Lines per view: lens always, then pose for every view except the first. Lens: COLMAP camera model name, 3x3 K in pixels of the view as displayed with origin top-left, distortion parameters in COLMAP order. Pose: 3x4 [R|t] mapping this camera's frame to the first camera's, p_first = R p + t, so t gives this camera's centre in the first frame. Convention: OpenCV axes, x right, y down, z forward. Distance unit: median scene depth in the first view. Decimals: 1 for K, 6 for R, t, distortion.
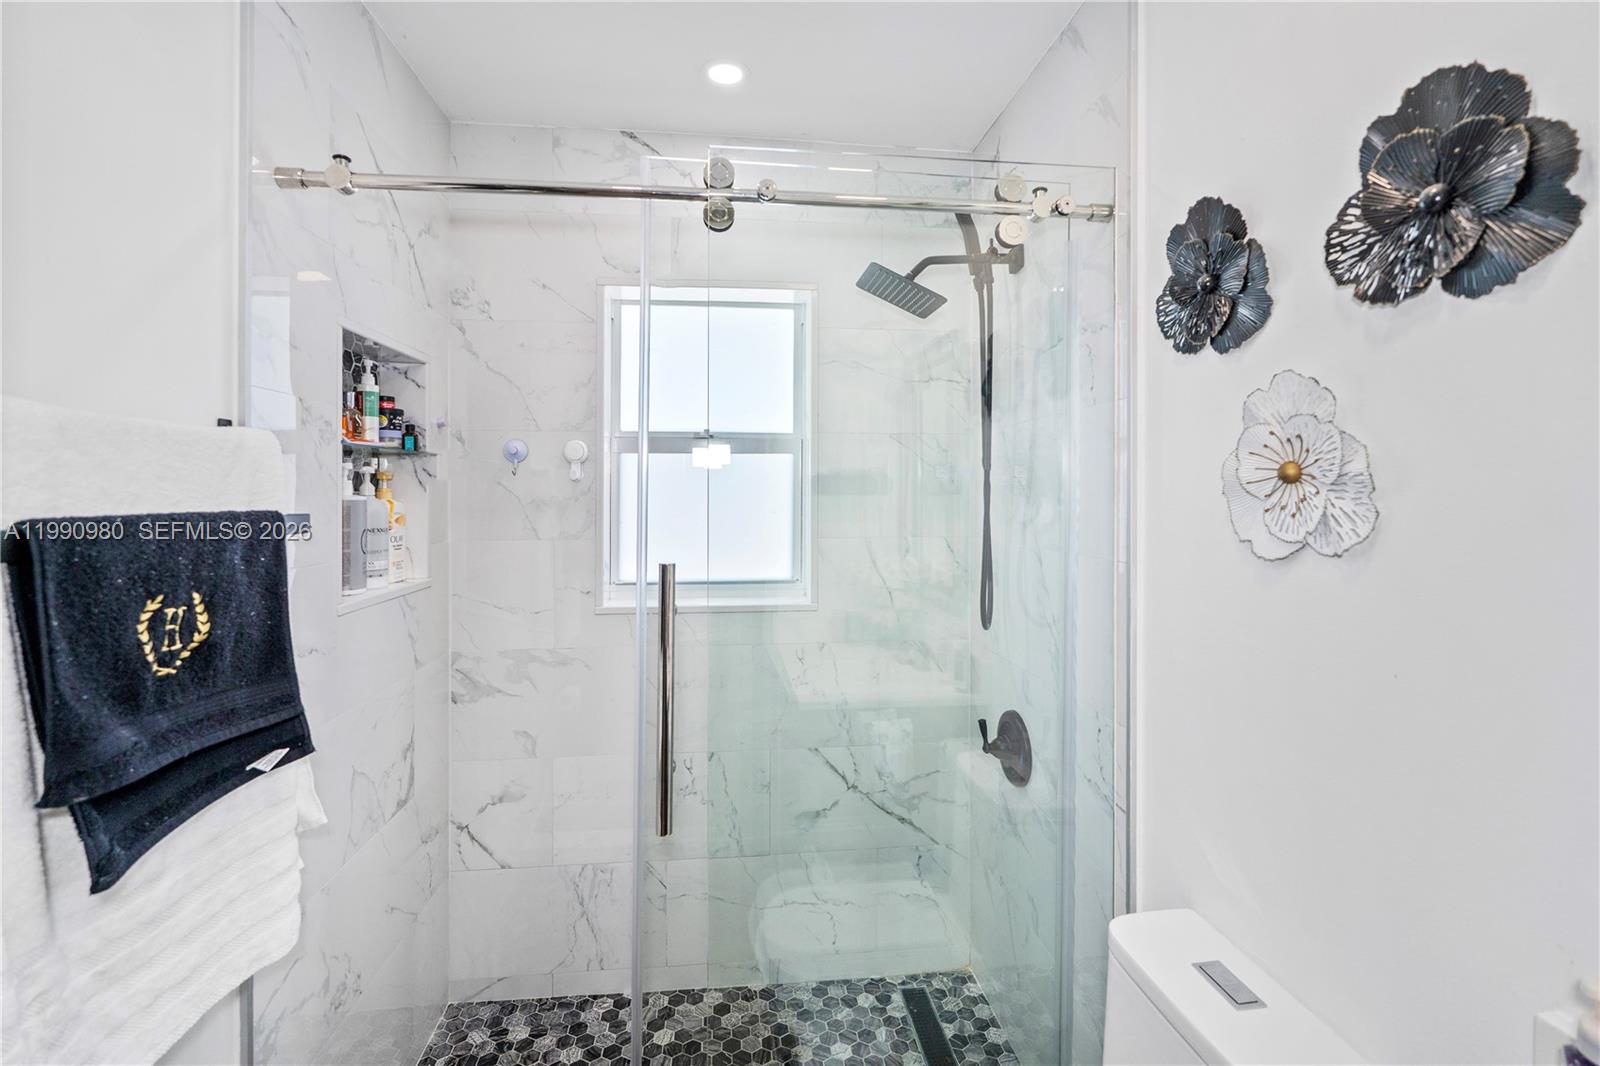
lens RADIAL K [[728.8, 0, 792.4], [0, 728.8, 497.9], [0, 0, 1]] dist [-0.003017, 0.000347]
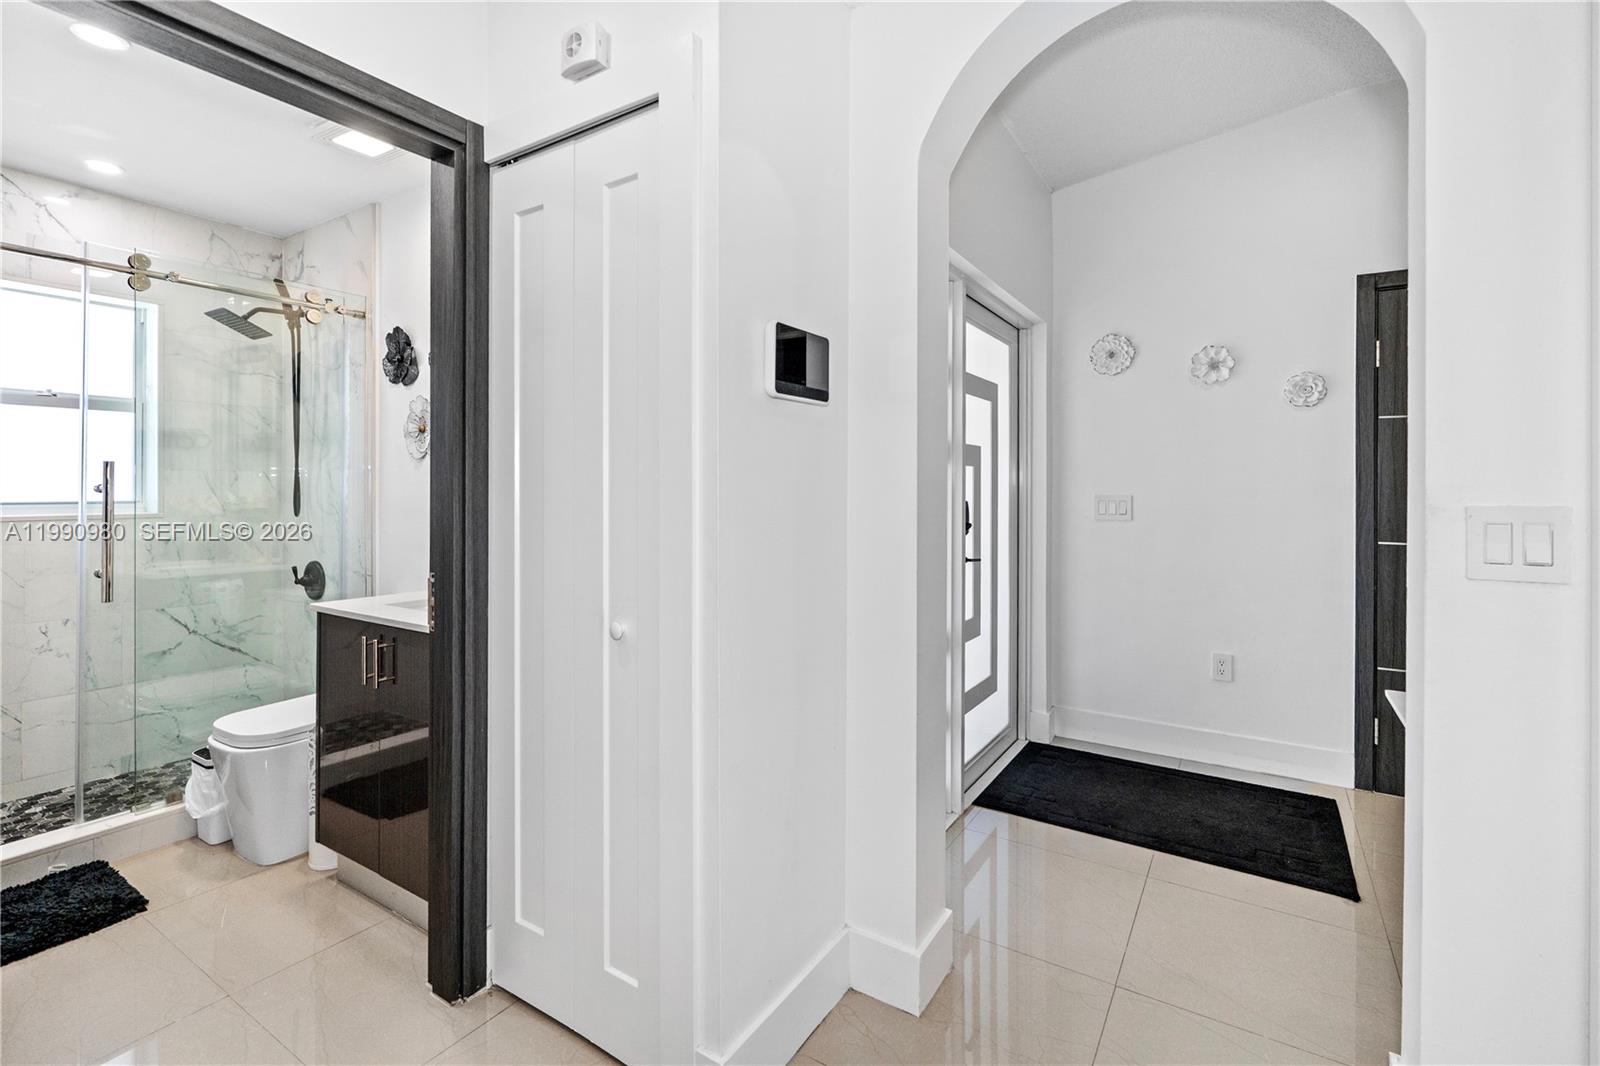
lens RADIAL K [[728.8, 0, 807.3], [0, 728.8, 489.9], [0, 0, 1]] dist [-0.003017, 0.000347]
pose [[0.618595, -0.000677, 0.785710, -0.369632], [0.005202, 0.999981, -0.003235, 0.123962], [-0.785693, 0.006089, 0.618587, -1.117332]]
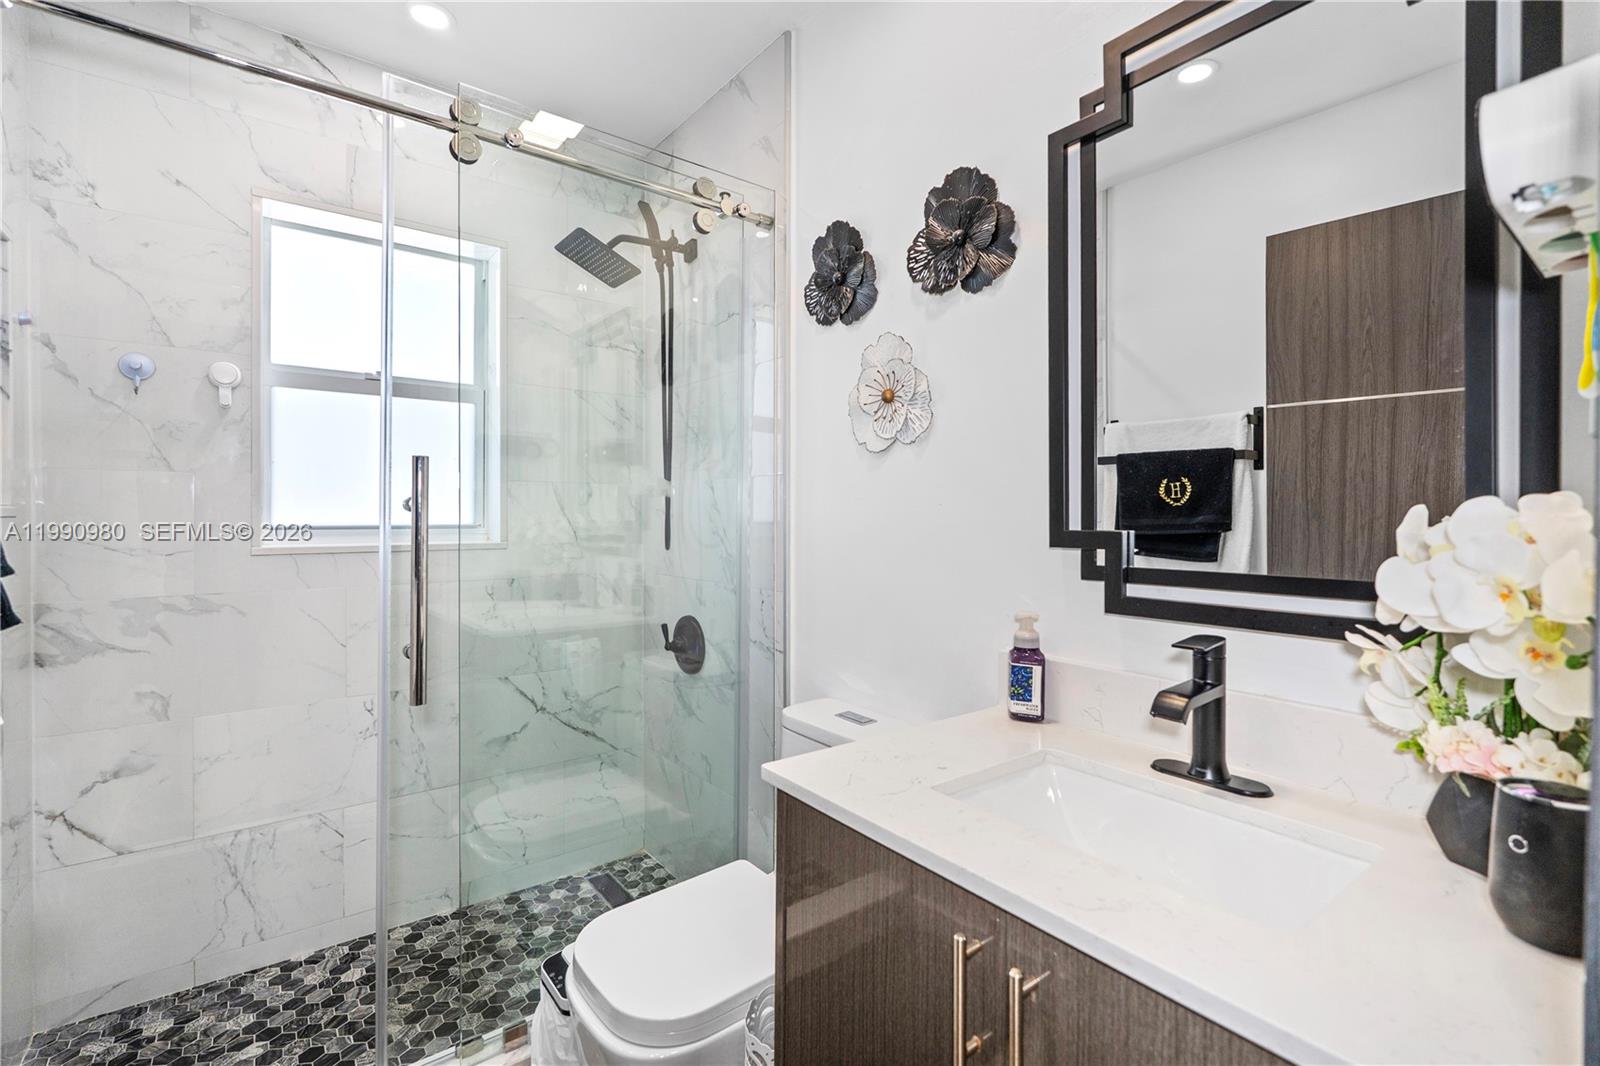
lens RADIAL K [[728.8, 0, 801.3], [0, 728.8, 521.6], [0, 0, 1]] dist [-0.003017, 0.000347]
pose [[0.853283, -0.001995, 0.521445, -0.176076], [-0.001027, 0.999984, 0.005506, 0.124755], [-0.521448, -0.005234, 0.853267, -0.155337]]
